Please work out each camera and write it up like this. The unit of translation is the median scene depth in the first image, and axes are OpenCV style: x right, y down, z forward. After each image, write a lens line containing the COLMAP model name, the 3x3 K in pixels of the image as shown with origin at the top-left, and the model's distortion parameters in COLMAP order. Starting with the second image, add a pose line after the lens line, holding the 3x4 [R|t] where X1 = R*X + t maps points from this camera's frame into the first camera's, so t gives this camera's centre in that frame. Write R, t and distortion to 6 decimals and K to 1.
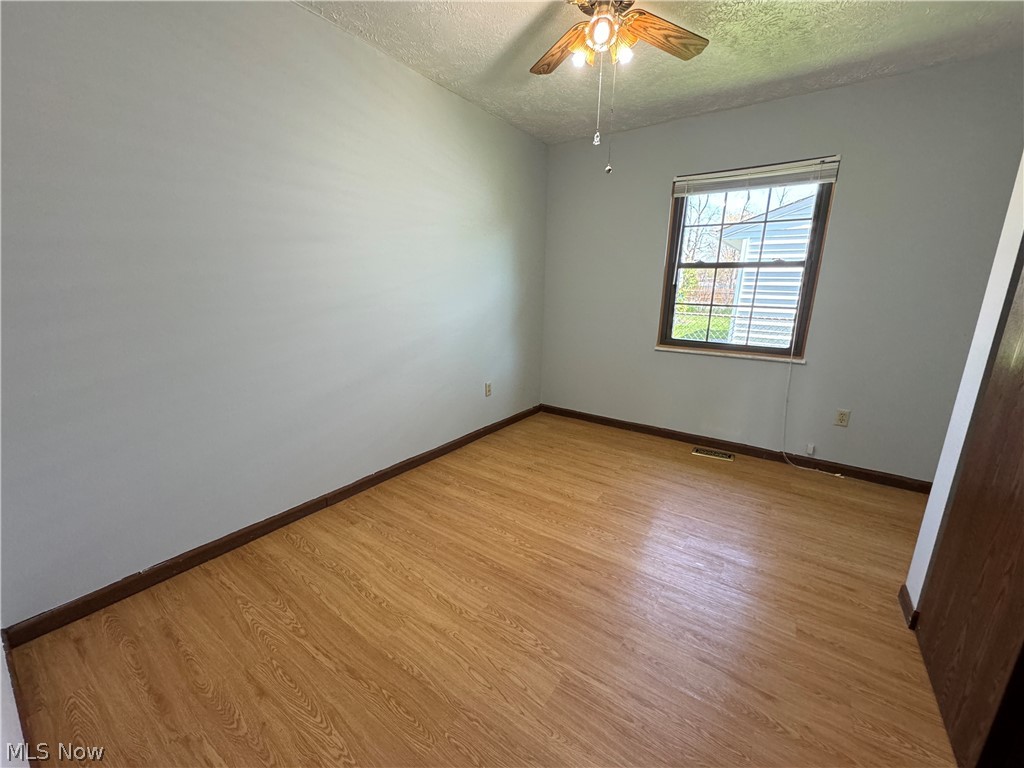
lens RADIAL K [[407.7, 0, 512.0], [0, 407.7, 384.0], [0, 0, 1]] dist [-0.000477, 0.000012]
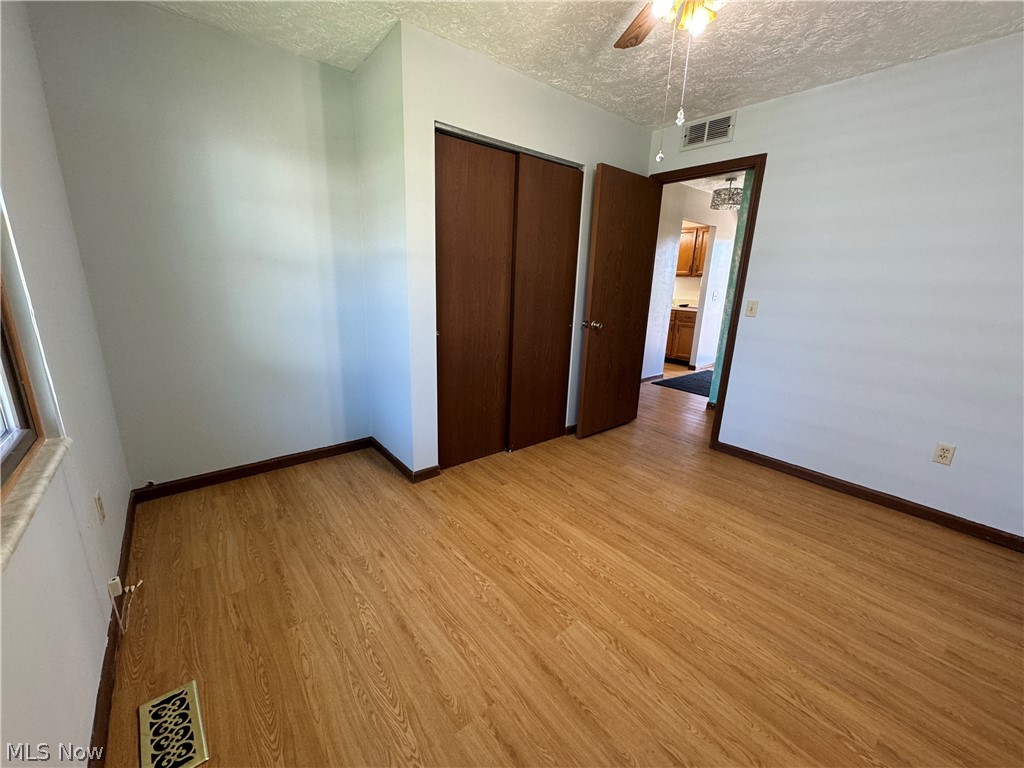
lens RADIAL K [[407.7, 0, 512.0], [0, 407.7, 384.0], [0, 0, 1]] dist [-0.000477, 0.000012]
pose [[-0.962537, -0.114540, 0.245770, 0.221058], [0.014264, 0.883754, 0.467734, -0.413328], [-0.270775, 0.453717, -0.849012, 1.656088]]
